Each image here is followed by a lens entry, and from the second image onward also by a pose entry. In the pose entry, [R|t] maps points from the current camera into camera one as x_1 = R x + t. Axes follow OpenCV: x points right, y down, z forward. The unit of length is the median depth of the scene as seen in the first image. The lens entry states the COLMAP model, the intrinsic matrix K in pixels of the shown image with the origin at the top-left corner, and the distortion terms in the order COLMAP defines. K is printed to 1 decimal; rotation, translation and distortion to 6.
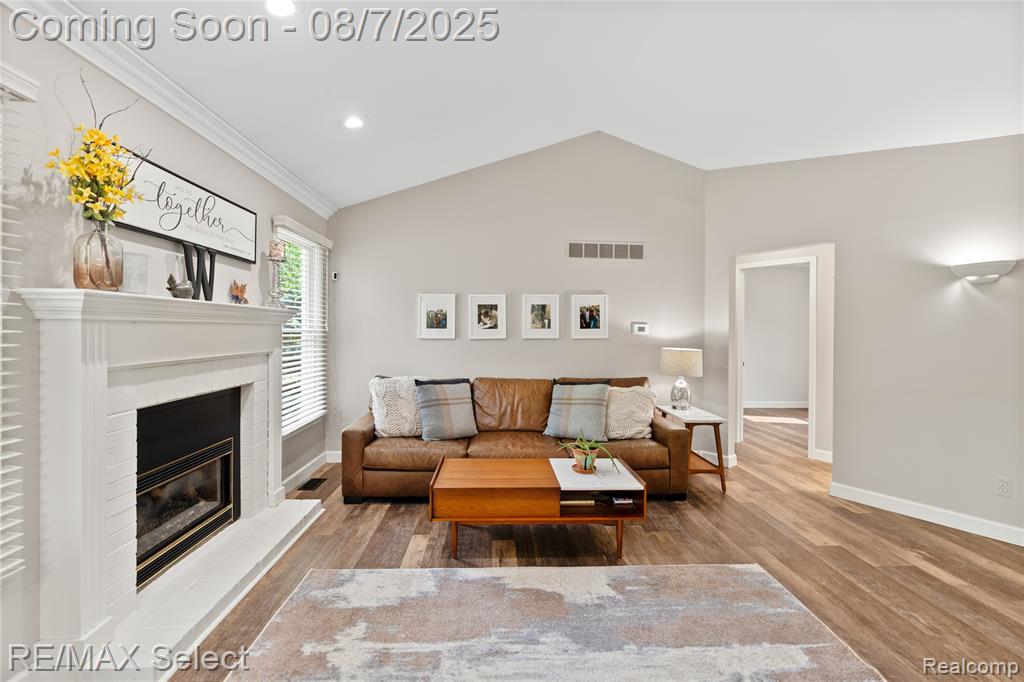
lens RADIAL K [[460.7, 0, 519.3], [0, 460.7, 328.7], [0, 0, 1]] dist [-0.008412, 0.000750]
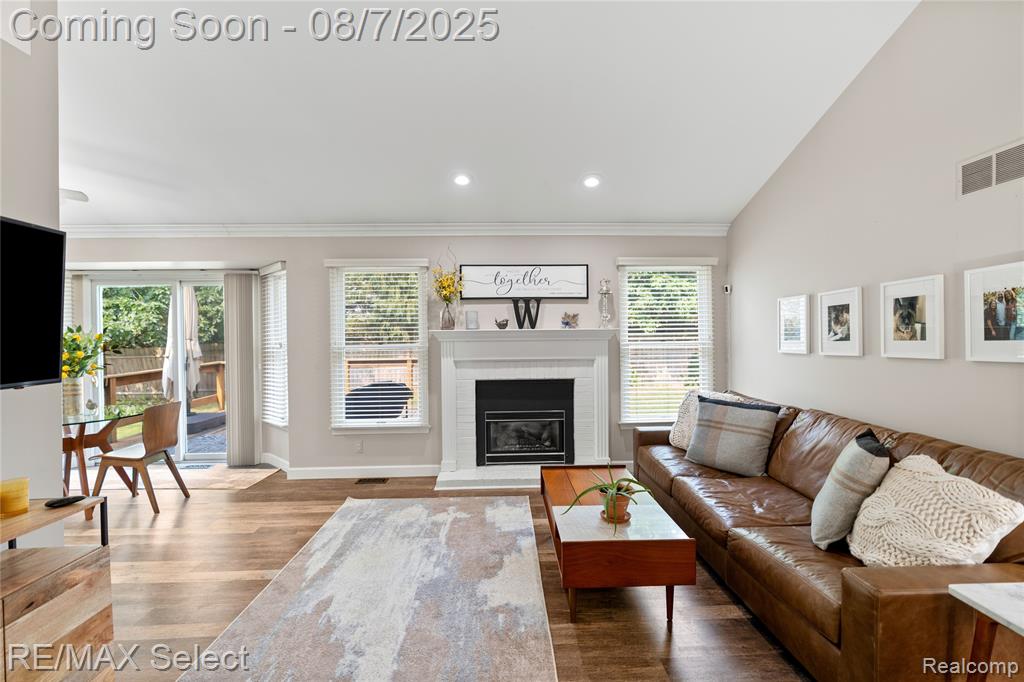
lens RADIAL K [[459.8, 0, 519.4], [0, 459.8, 341.7], [0, 0, 1]] dist [-0.016157, 0.005872]
pose [[-0.016948, 0.001345, -0.999855, 0.771286], [0.012657, 0.999919, 0.001131, -0.006693], [0.999776, -0.012636, -0.016963, 0.684934]]
